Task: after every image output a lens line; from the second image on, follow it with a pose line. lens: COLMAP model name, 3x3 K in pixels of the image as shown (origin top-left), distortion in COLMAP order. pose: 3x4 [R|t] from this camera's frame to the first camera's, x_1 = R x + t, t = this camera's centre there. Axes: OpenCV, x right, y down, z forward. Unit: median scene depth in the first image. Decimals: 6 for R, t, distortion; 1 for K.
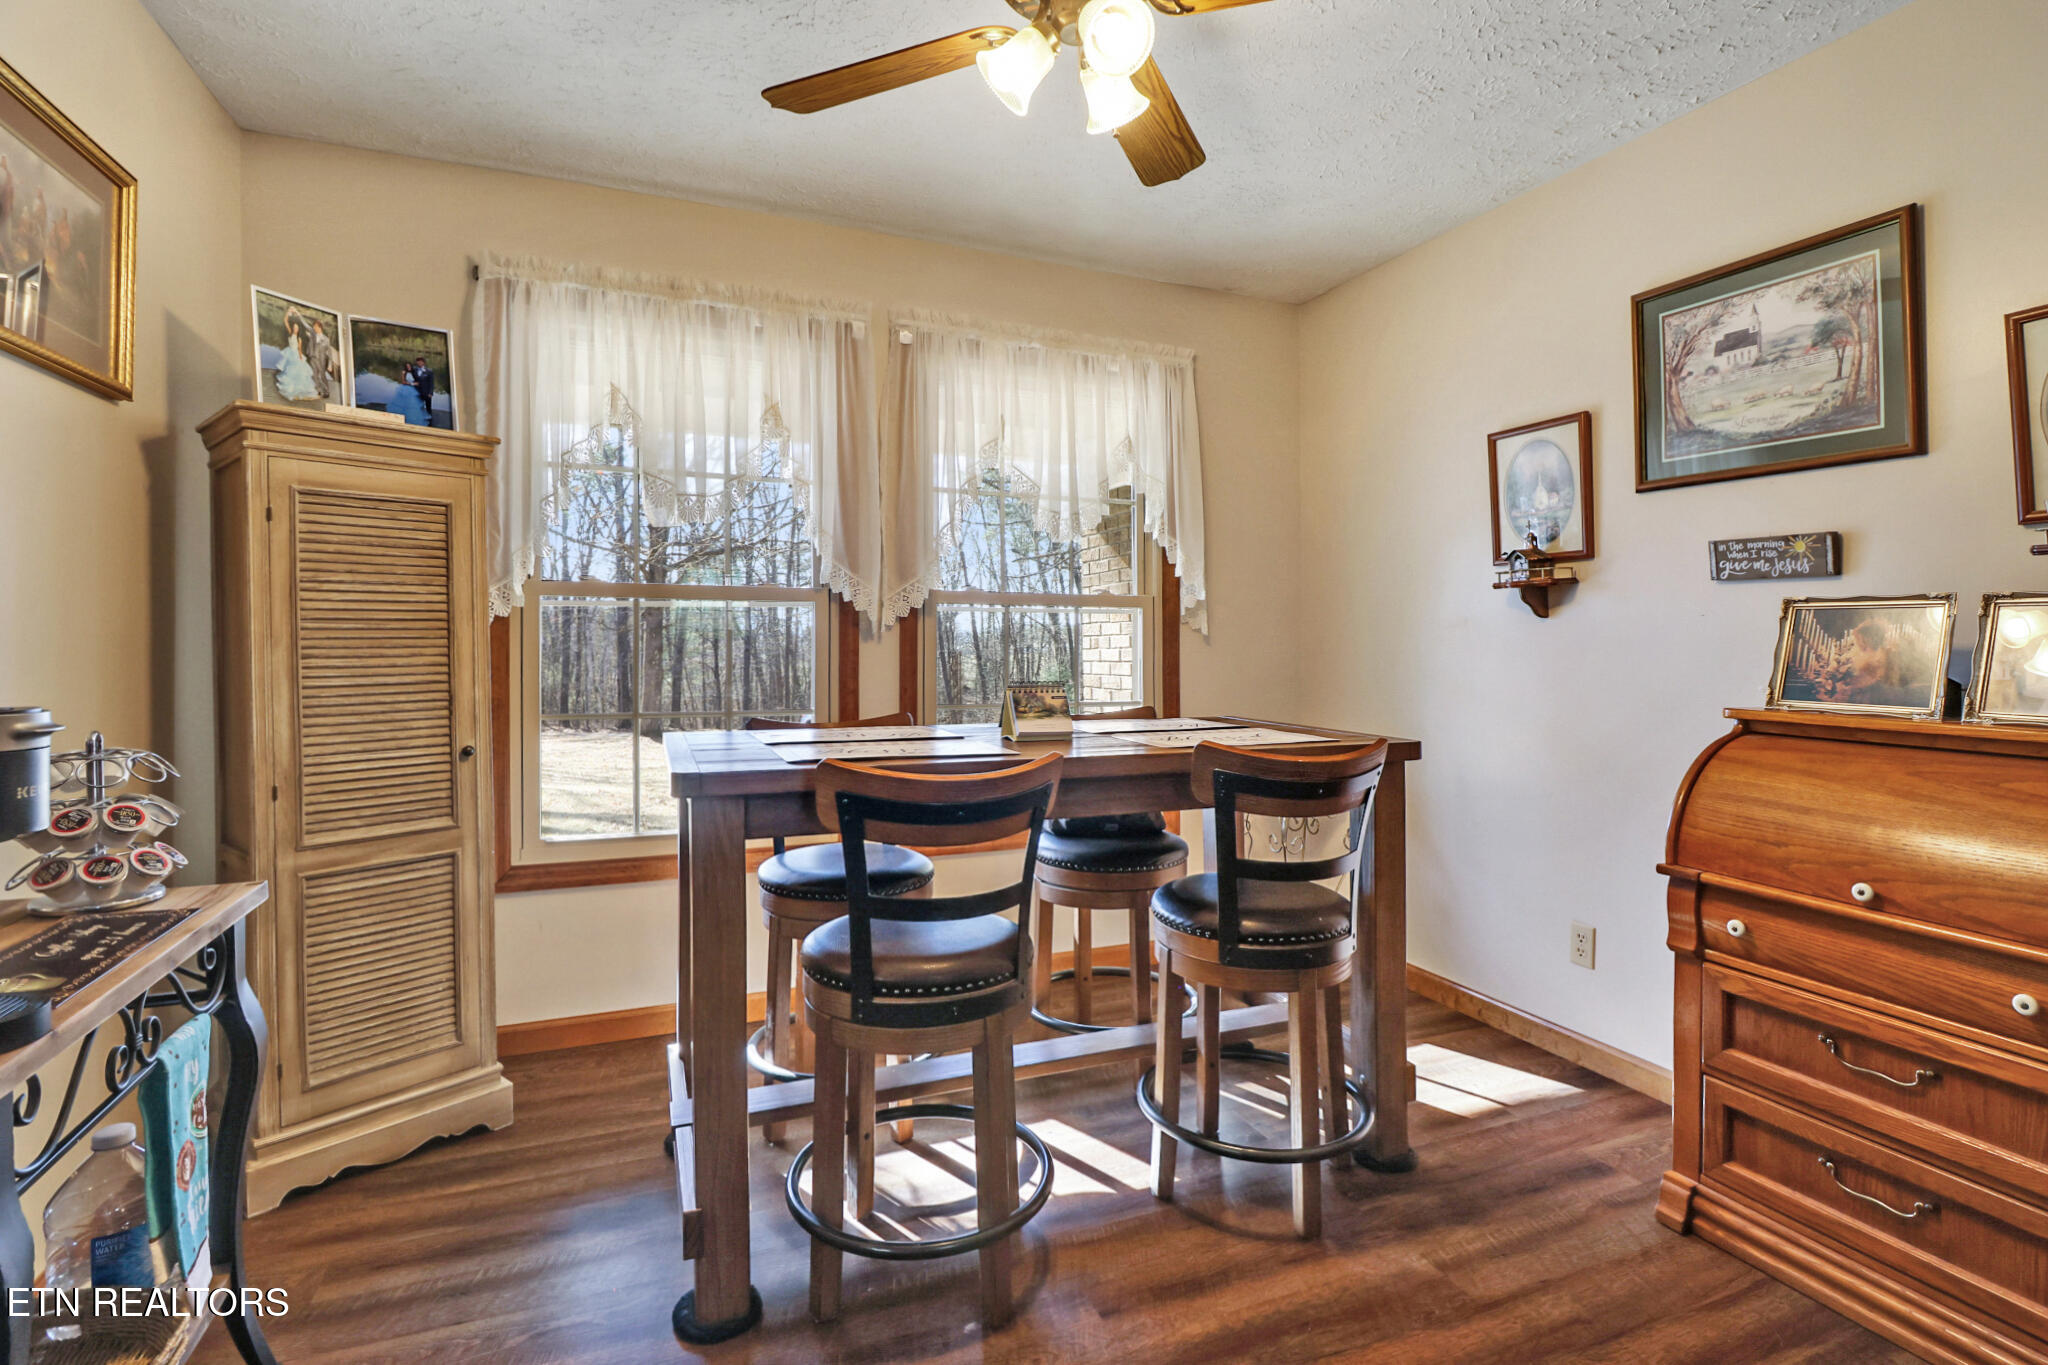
lens RADIAL K [[955.8, 0, 1027.6], [0, 955.8, 637.7], [0, 0, 1]] dist [0.001793, 0.000254]
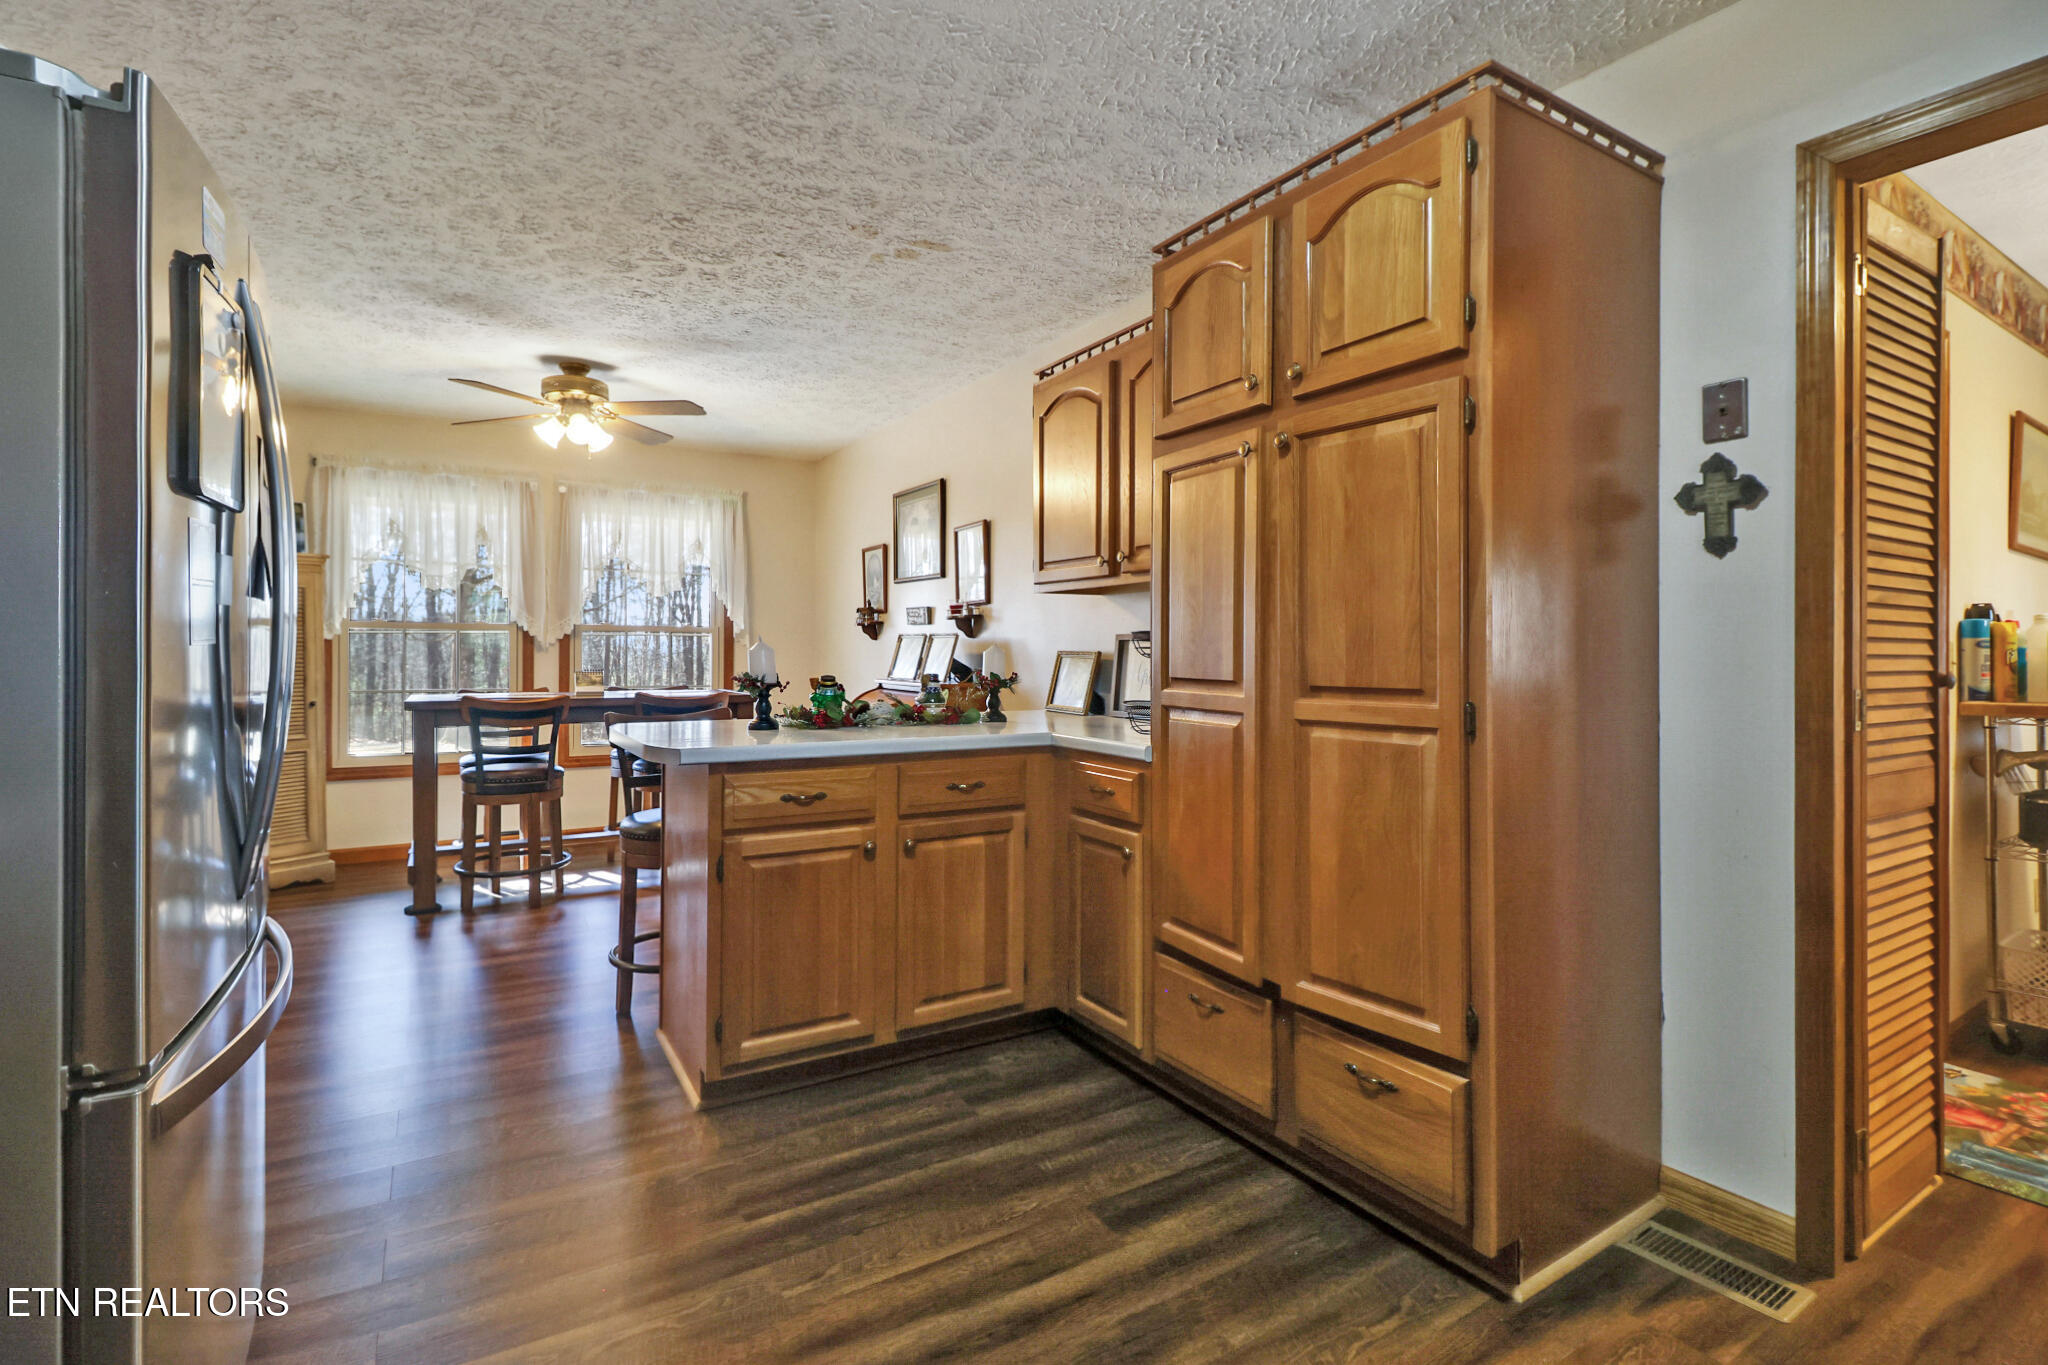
lens RADIAL K [[960.9, 0, 1018.9], [0, 960.9, 645.9], [0, 0, 1]] dist [-0.003537, -0.000660]
pose [[0.989739, 0.000736, 0.142889, 0.539804], [-0.000362, 0.999996, -0.002637, -0.003455], [-0.142890, 0.002558, 0.989735, -1.086315]]
